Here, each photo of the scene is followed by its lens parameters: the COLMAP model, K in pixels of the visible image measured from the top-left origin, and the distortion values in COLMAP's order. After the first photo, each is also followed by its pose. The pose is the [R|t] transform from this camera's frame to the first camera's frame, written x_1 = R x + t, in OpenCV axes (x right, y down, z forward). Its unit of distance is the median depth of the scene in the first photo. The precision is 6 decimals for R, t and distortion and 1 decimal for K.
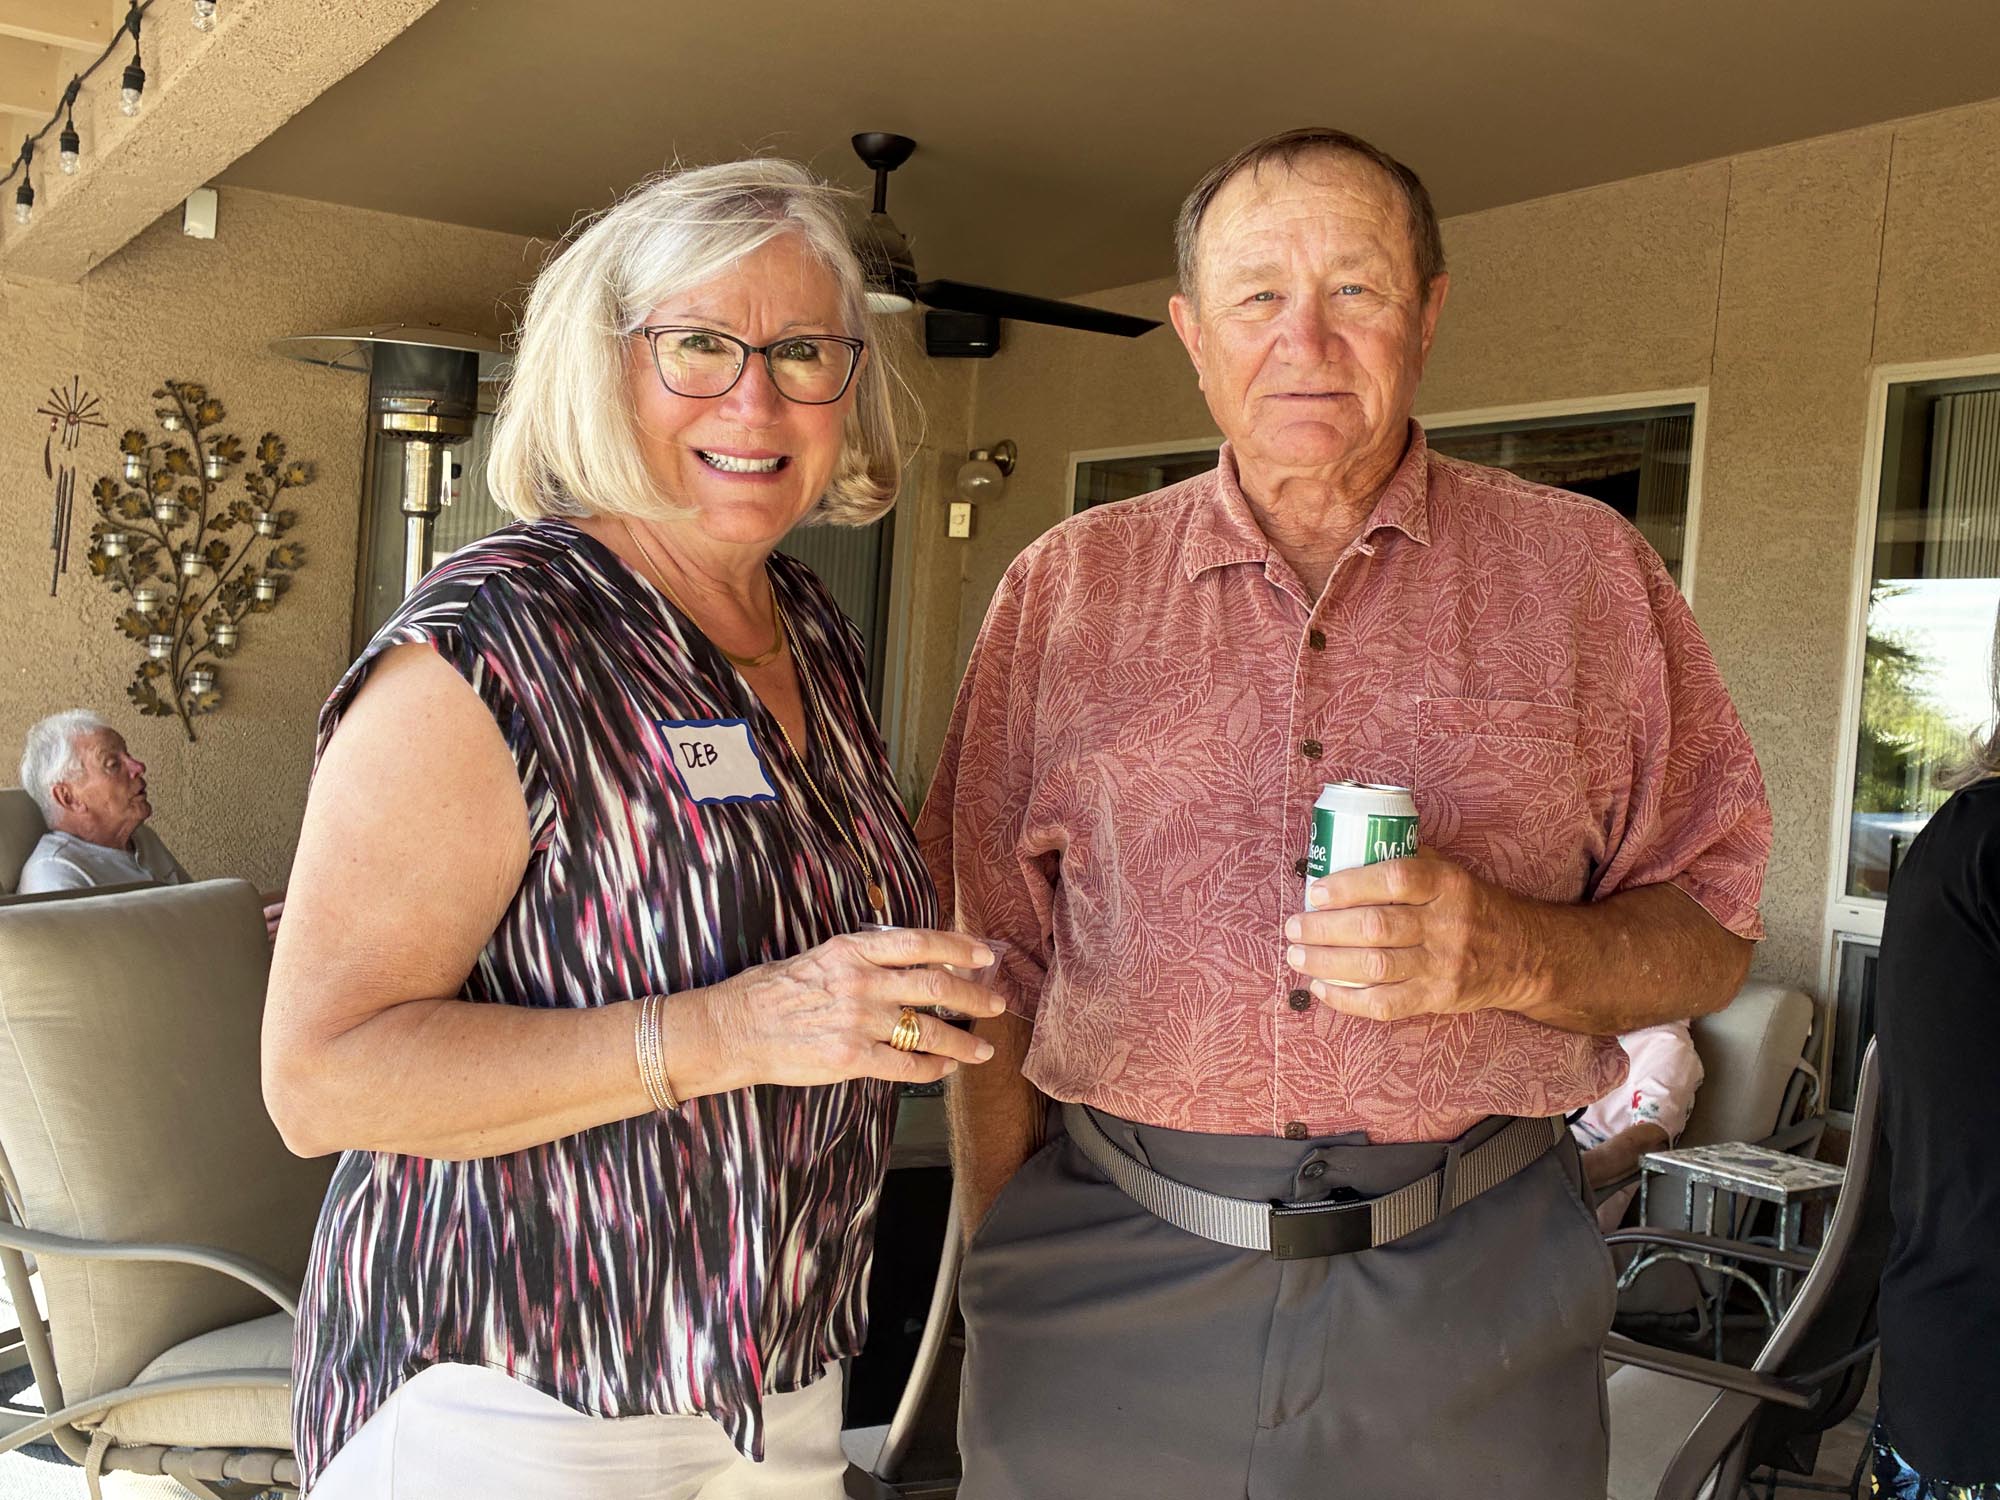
lens RADIAL K [[2138.6, 0, 998.9], [0, 2138.6, 744.4], [0, 0, 1]] dist [0.046742, 0.000000]
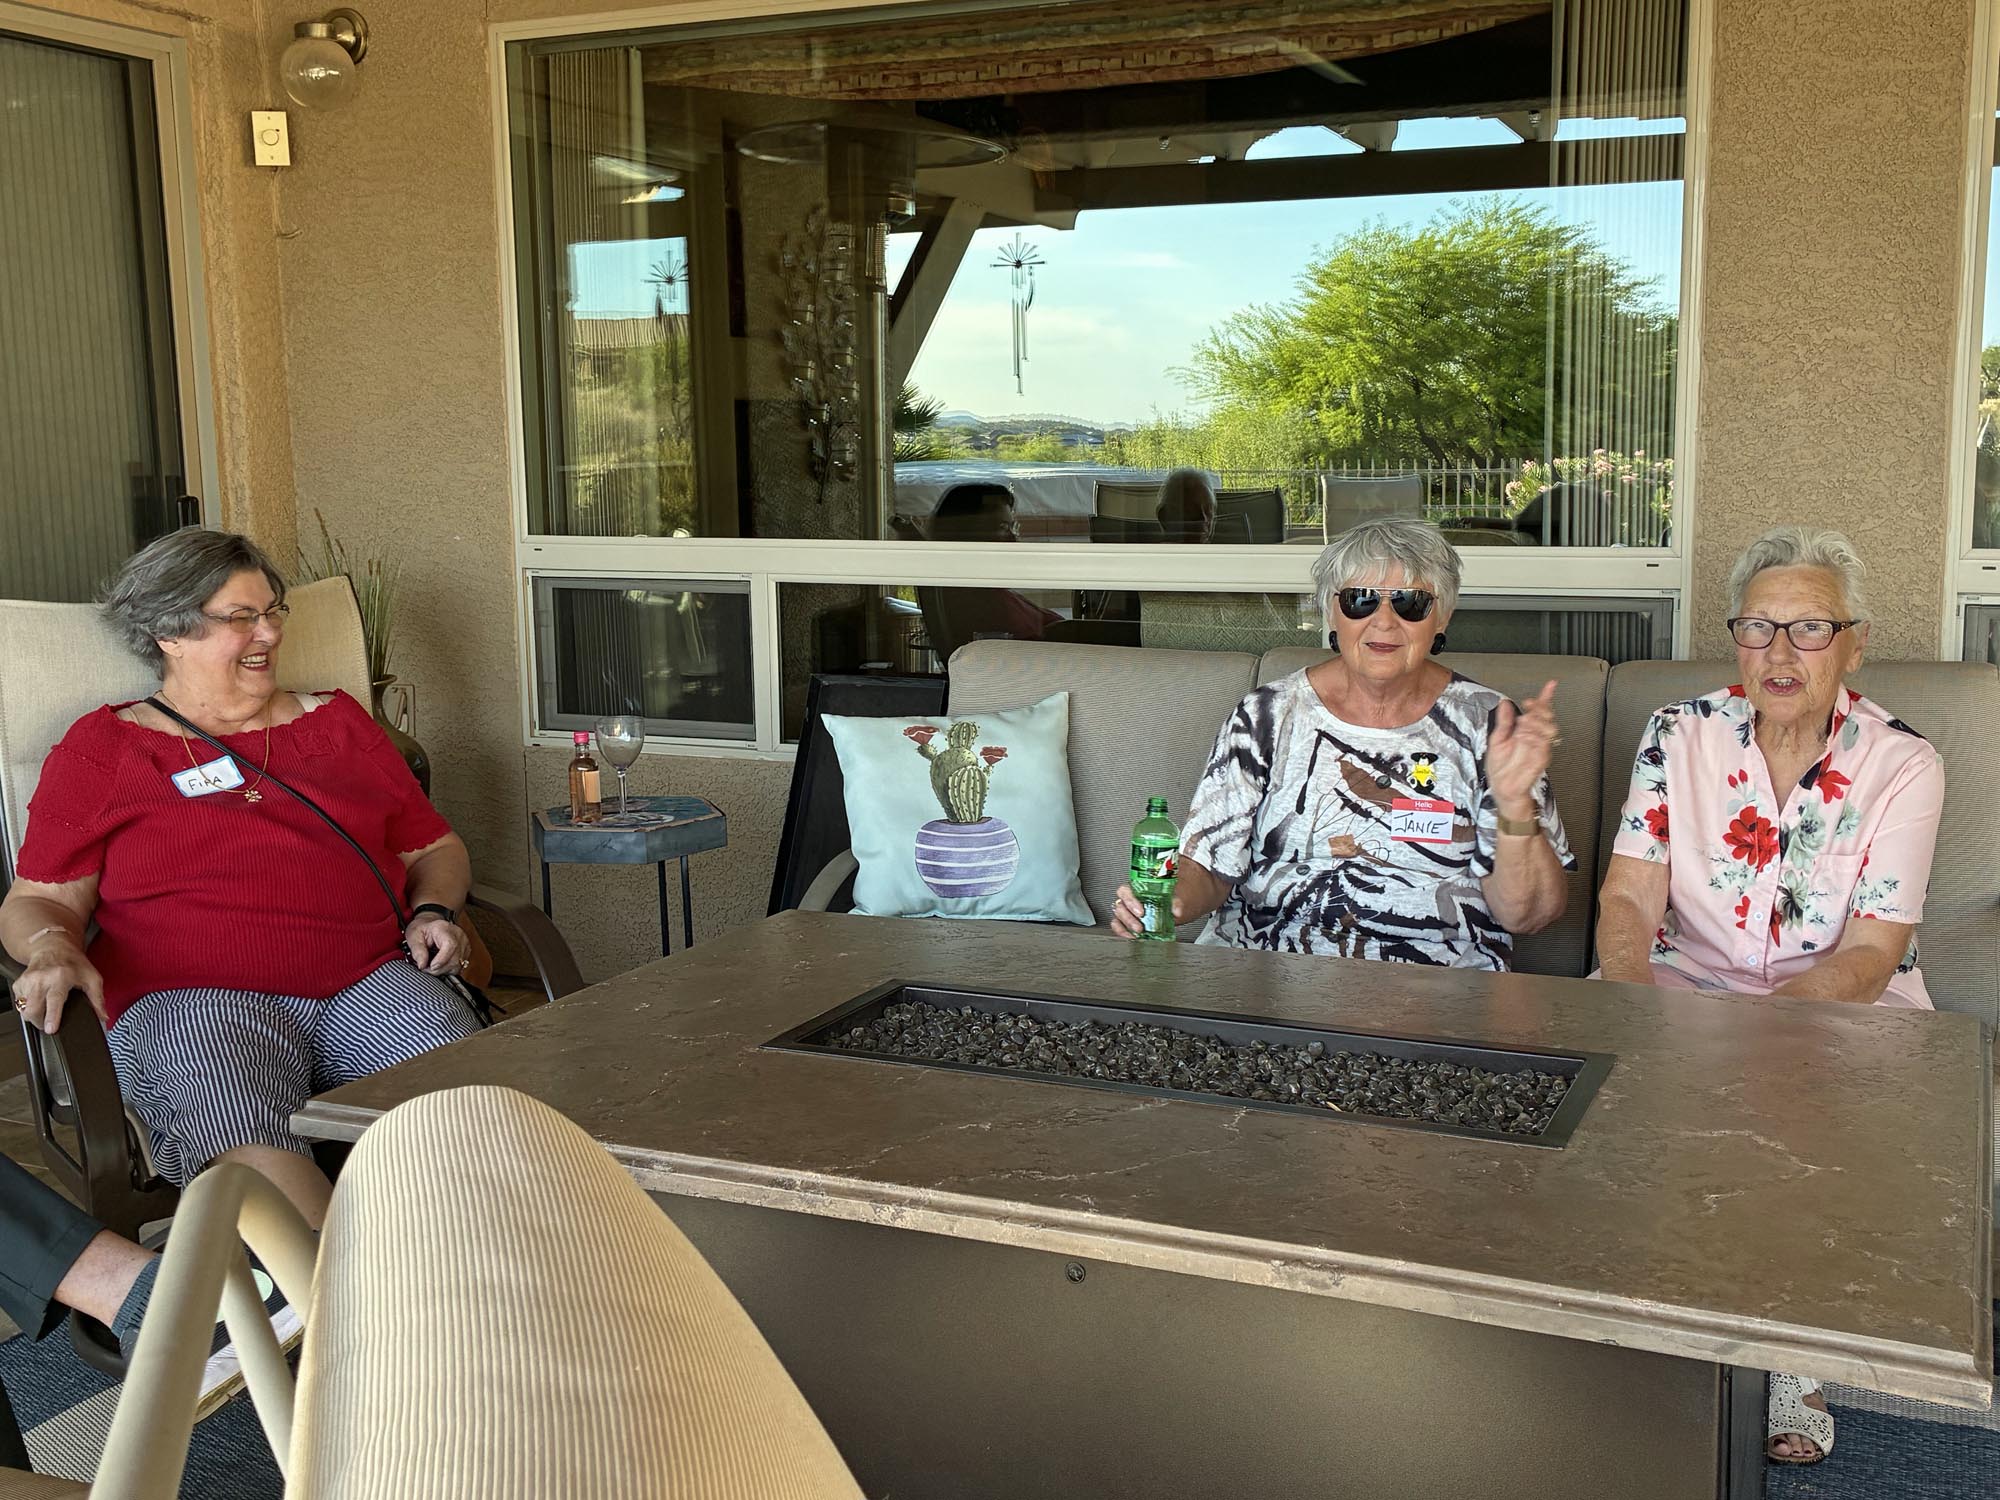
lens RADIAL K [[2138.6, 0, 1011.7], [0, 2138.6, 761.4], [0, 0, 1]] dist [0.046742, 0.000000]
pose [[0.821276, -0.175033, 0.543018, -0.235550], [0.089171, 0.979460, 0.180848, -0.019986], [-0.563519, -0.100105, 0.820015, 0.343933]]
